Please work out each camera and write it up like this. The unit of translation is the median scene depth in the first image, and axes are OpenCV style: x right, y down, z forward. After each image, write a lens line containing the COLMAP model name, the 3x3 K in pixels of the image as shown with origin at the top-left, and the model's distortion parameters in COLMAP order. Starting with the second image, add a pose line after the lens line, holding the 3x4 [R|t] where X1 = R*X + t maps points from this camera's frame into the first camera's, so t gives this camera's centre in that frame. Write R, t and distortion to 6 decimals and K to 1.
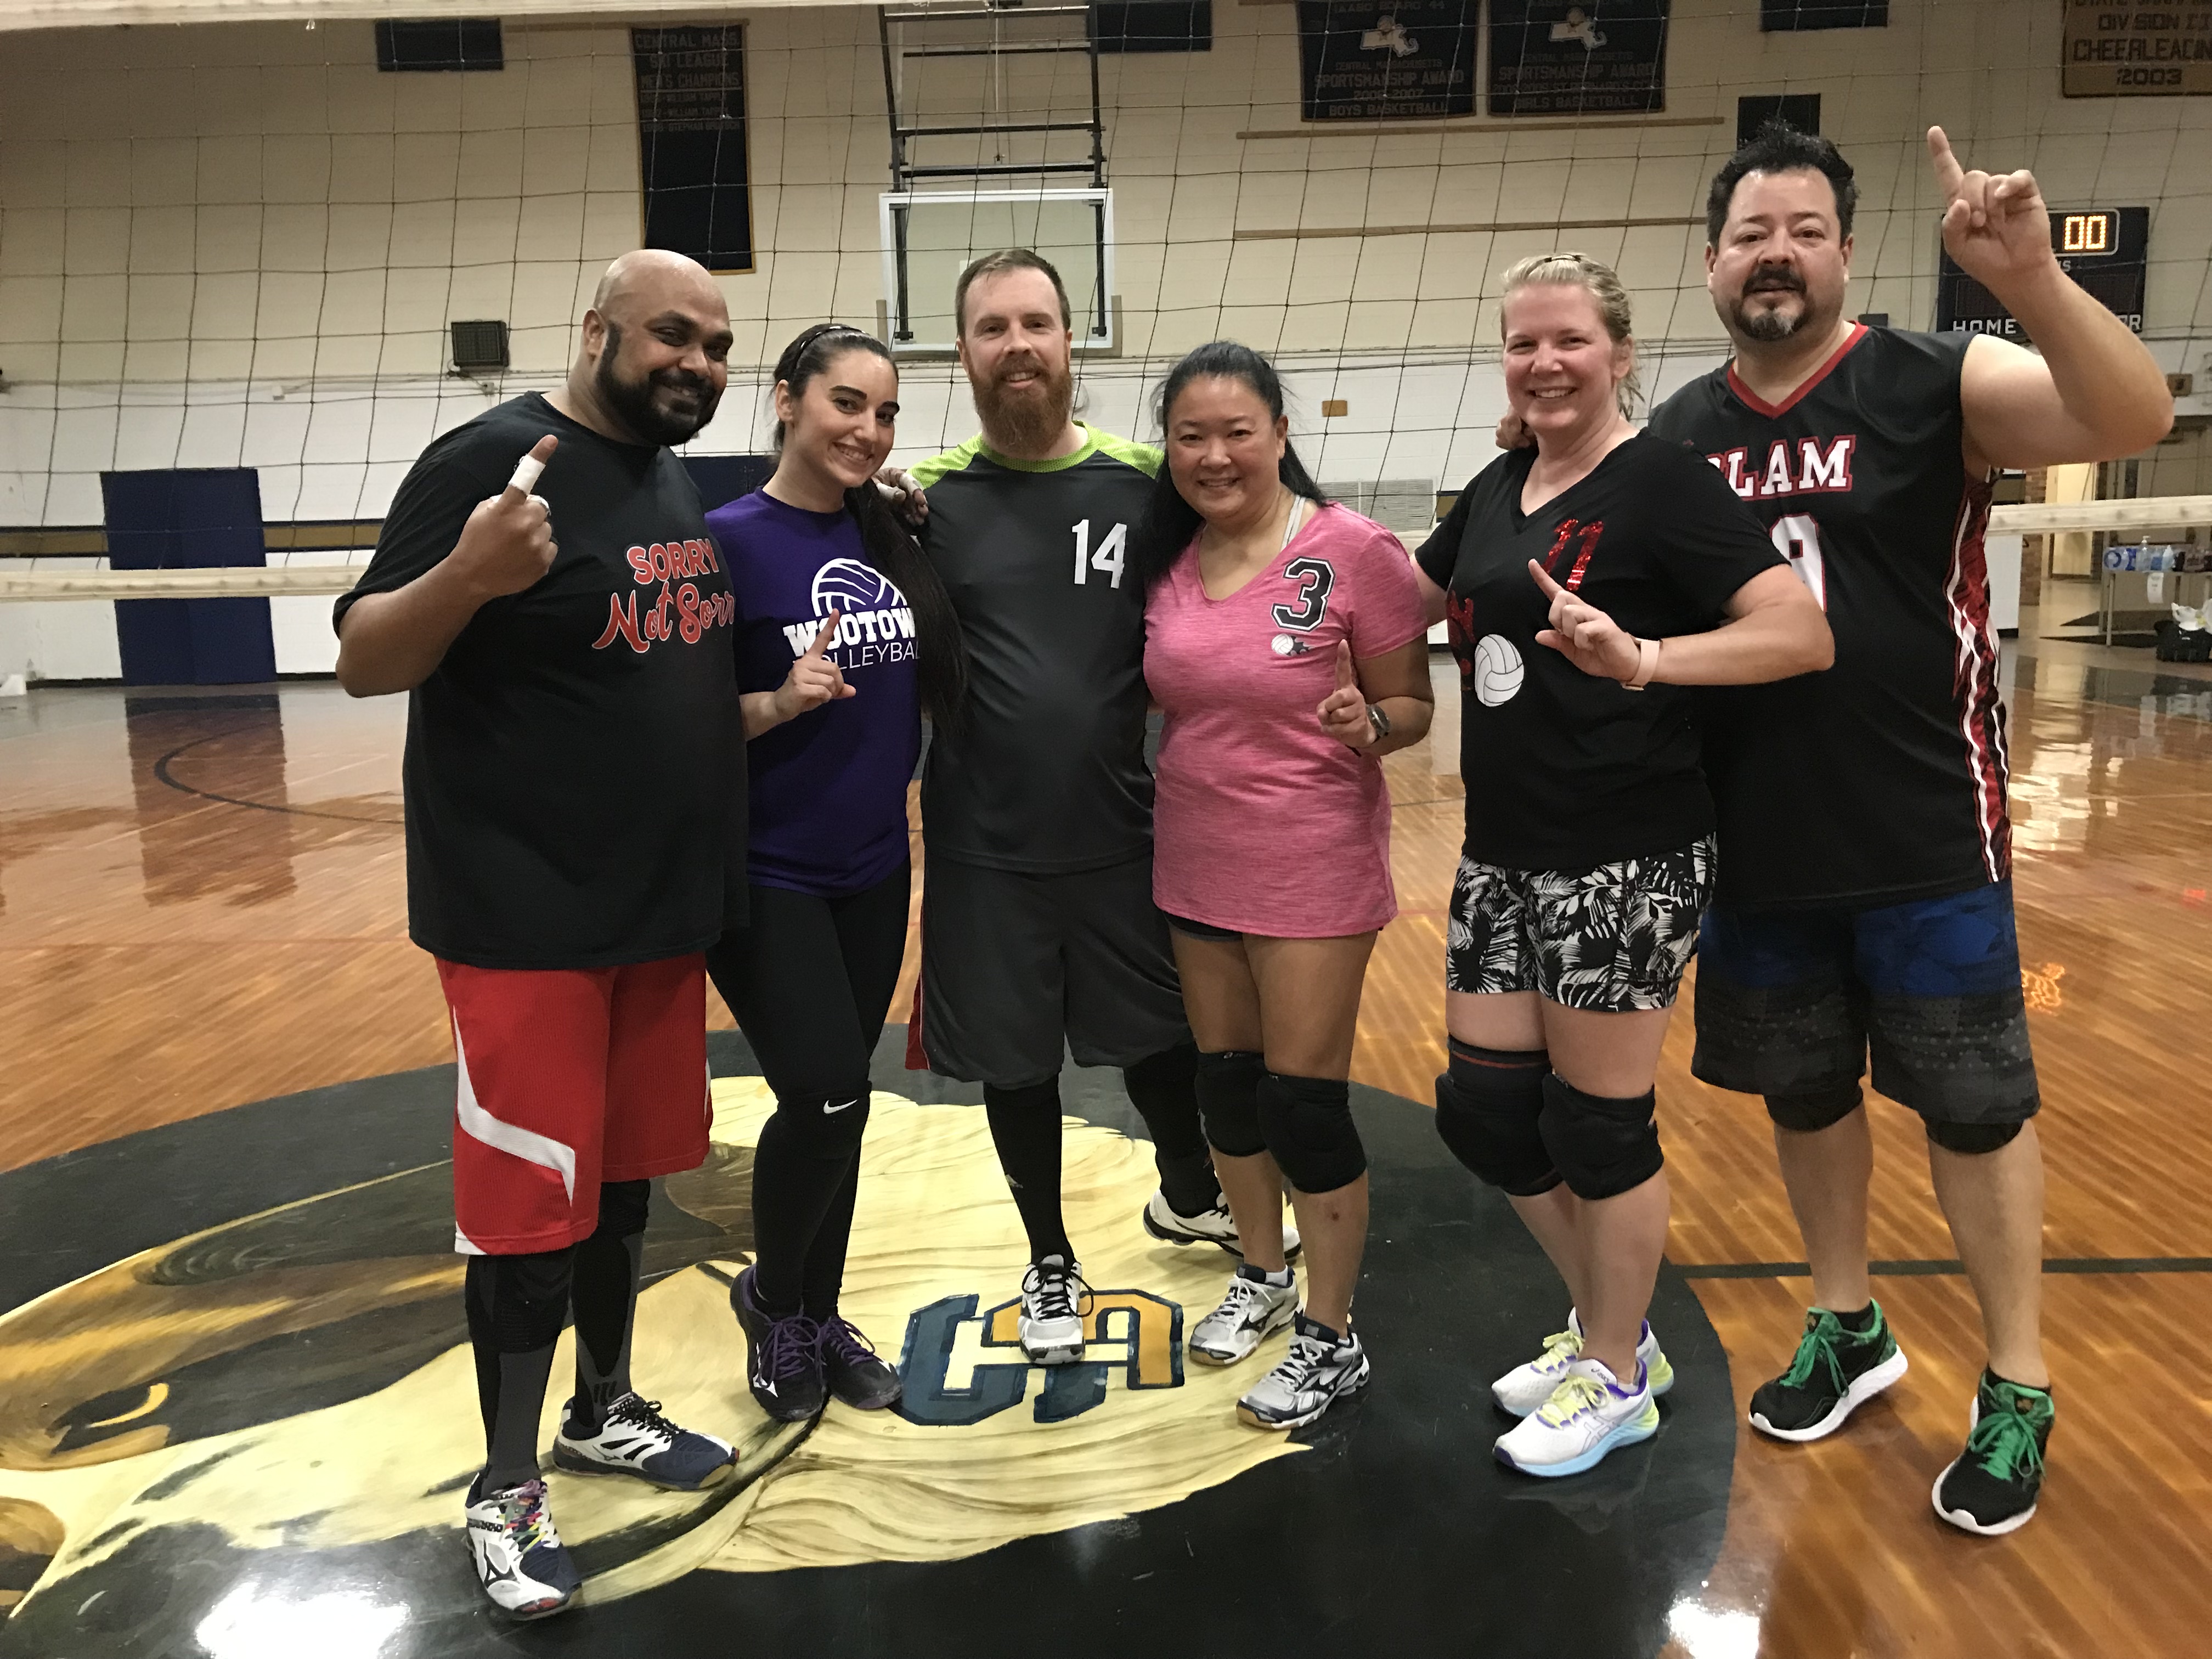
lens RADIAL K [[1807.5, 0, 1097.1], [0, 1807.5, 790.6], [0, 0, 1]] dist [0.013524, -0.002406]
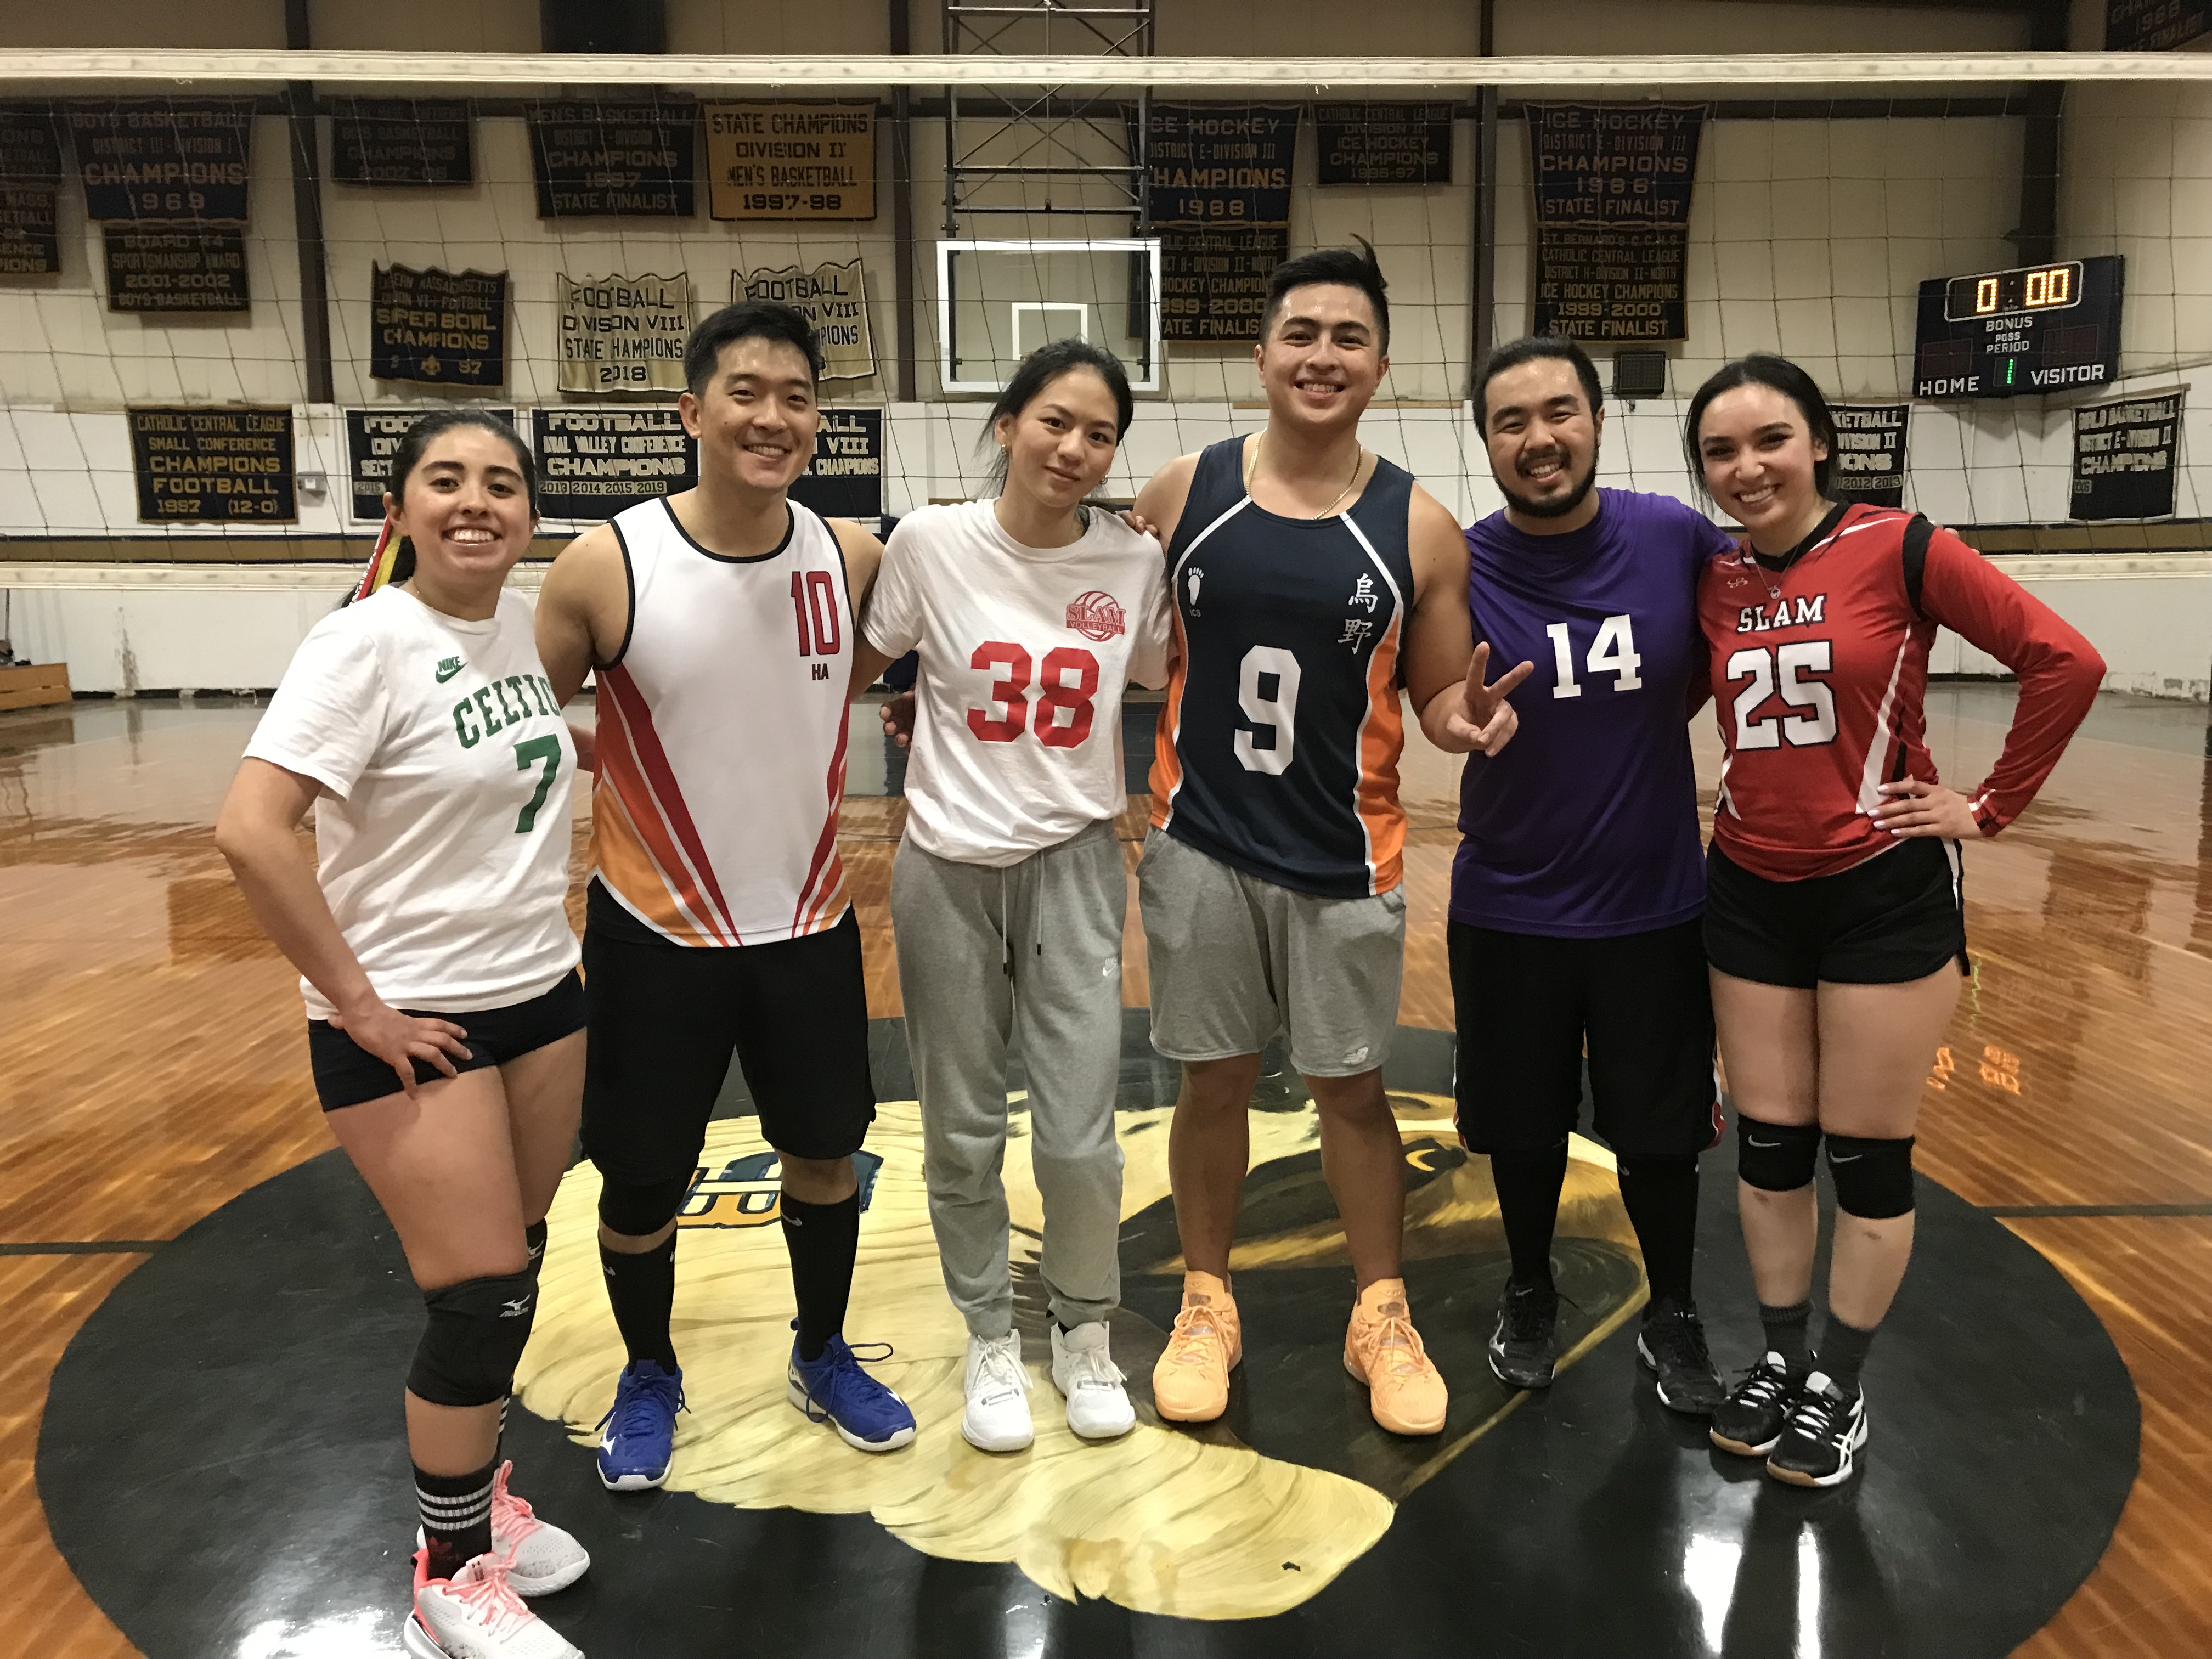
lens RADIAL K [[1810.3, 0, 1103.9], [0, 1810.3, 797.8], [0, 0, 1]] dist [-0.003246, 0.028018]
pose [[-0.998410, 0.038586, -0.041081, -0.048735], [0.026230, 0.963262, 0.267279, -0.063151], [0.049885, 0.265776, -0.962743, 0.462009]]
